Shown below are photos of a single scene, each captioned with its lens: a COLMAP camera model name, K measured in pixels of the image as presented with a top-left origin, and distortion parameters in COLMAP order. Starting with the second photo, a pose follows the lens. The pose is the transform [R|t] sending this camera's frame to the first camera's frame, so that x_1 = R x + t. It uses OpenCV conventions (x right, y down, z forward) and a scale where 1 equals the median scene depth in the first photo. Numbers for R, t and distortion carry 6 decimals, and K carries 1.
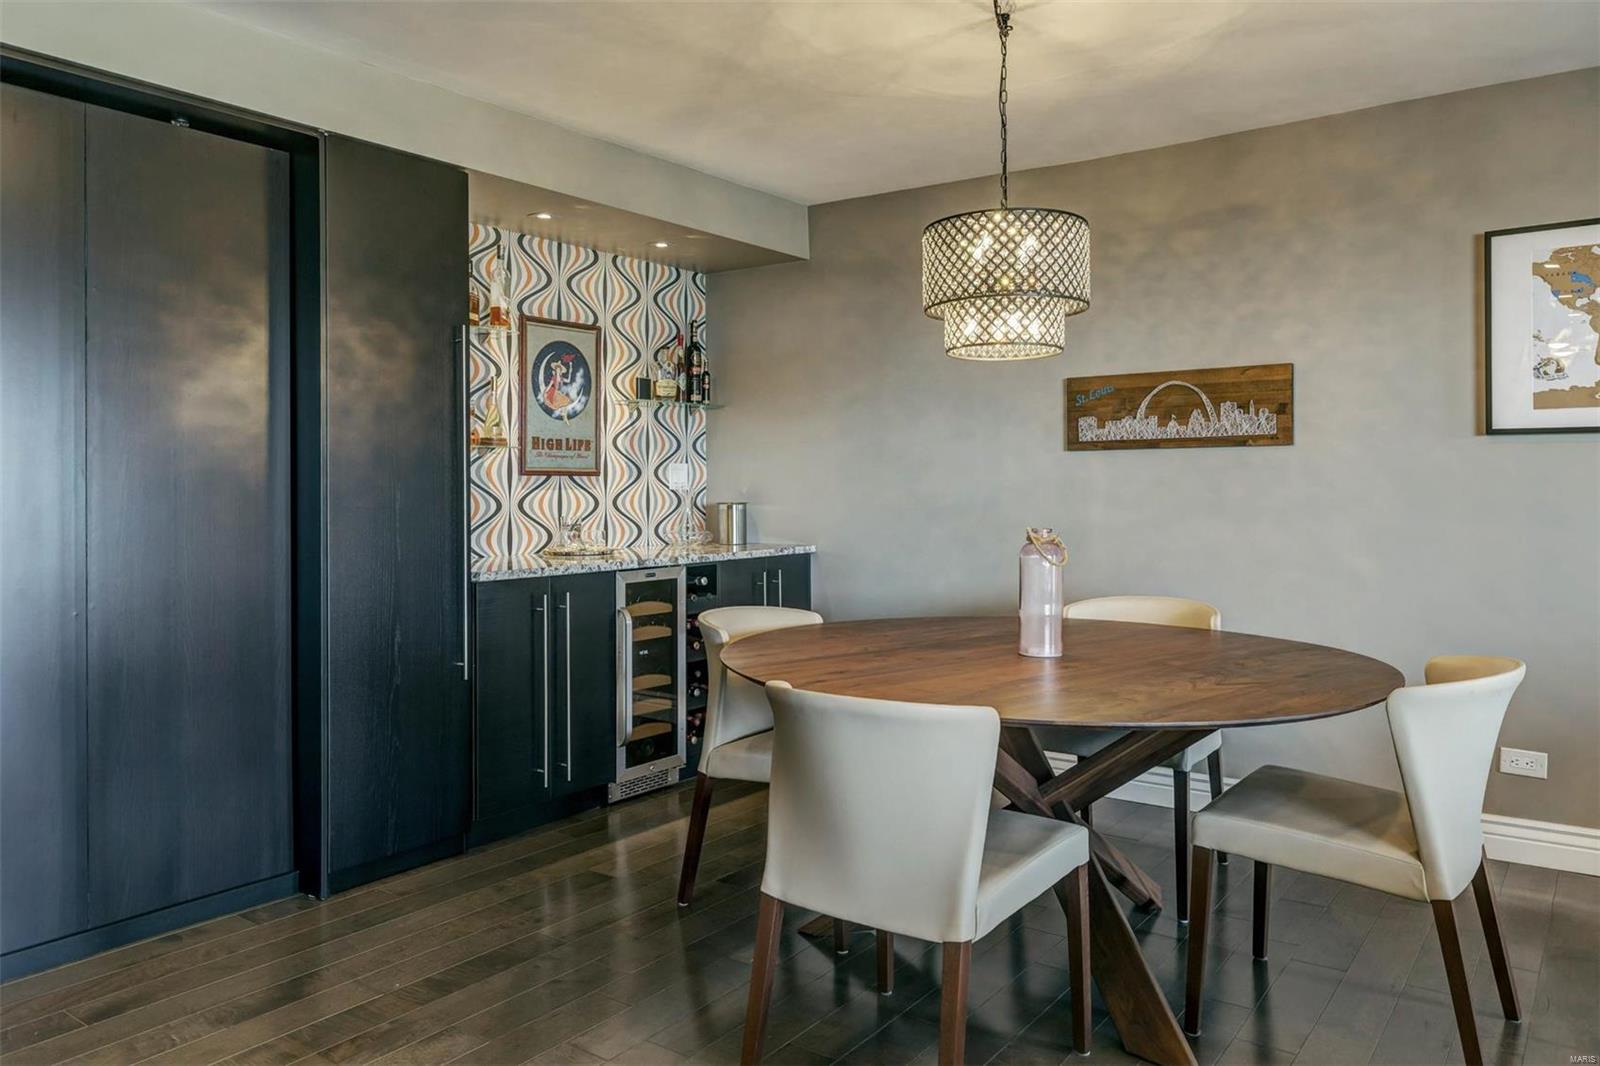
lens RADIAL K [[1120.2, 0, 791.4], [0, 1120.2, 482.3], [0, 0, 1]] dist [-0.004566, -0.005823]
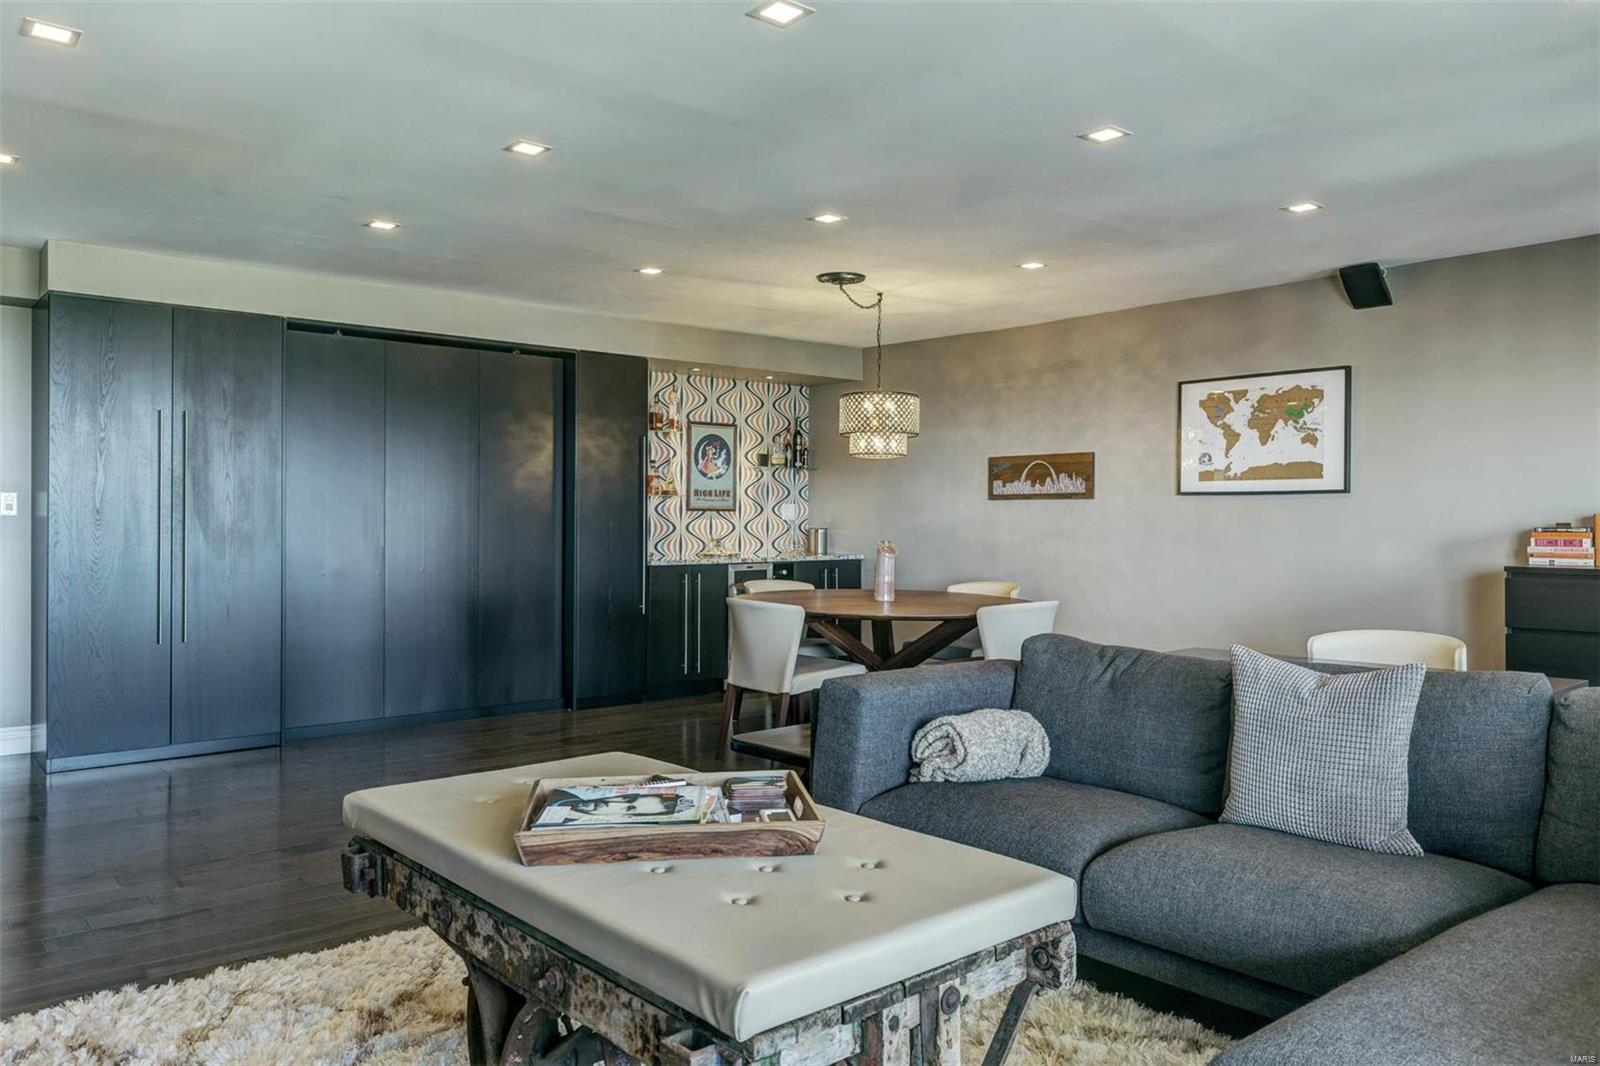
lens RADIAL K [[1120.2, 0, 813.0], [0, 1120.2, 509.2], [0, 0, 1]] dist [-0.004566, -0.005823]
pose [[0.973106, 0.009195, -0.230175, 0.420963], [-0.009430, 0.999956, 0.000081, -0.012963], [0.230166, 0.002092, 0.973149, -0.799376]]
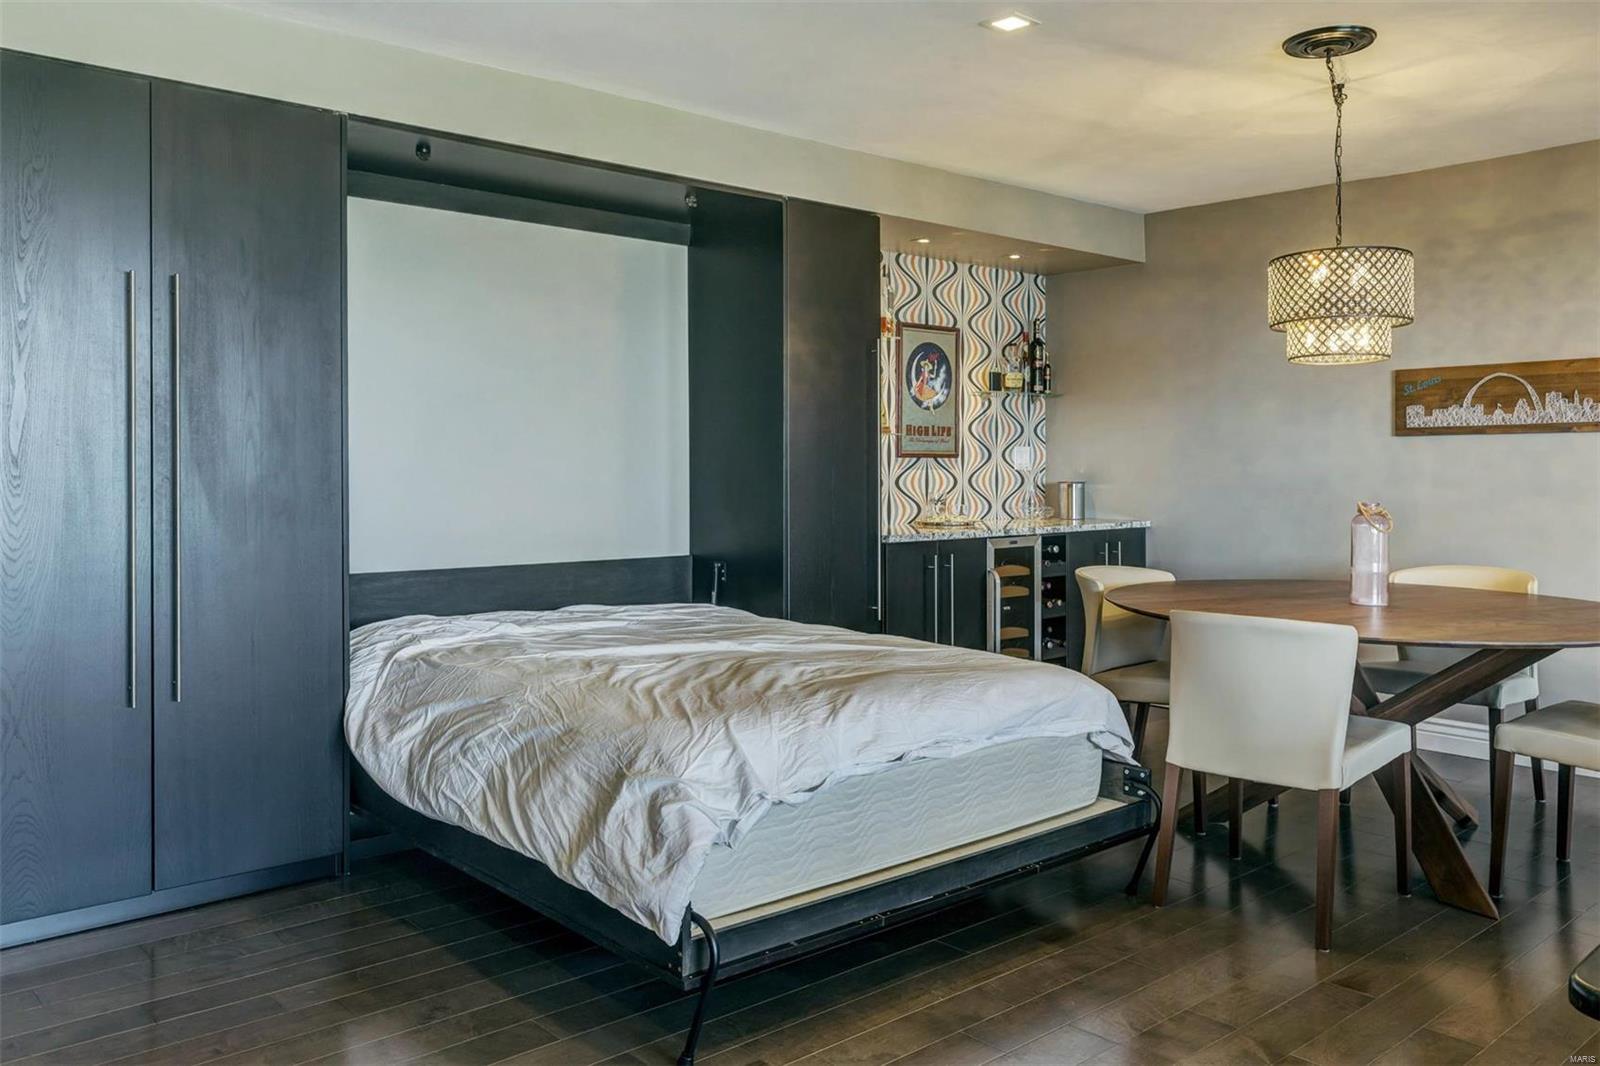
lens RADIAL K [[1234.9, 0, 797.9], [0, 1234.9, 467.3], [0, 0, 1]] dist [-0.006243, 0.010056]
pose [[0.977451, 0.002950, -0.211143, -0.079459], [-0.001891, 0.999985, 0.005219, -0.002972], [0.211155, -0.004702, 0.977441, -0.345533]]
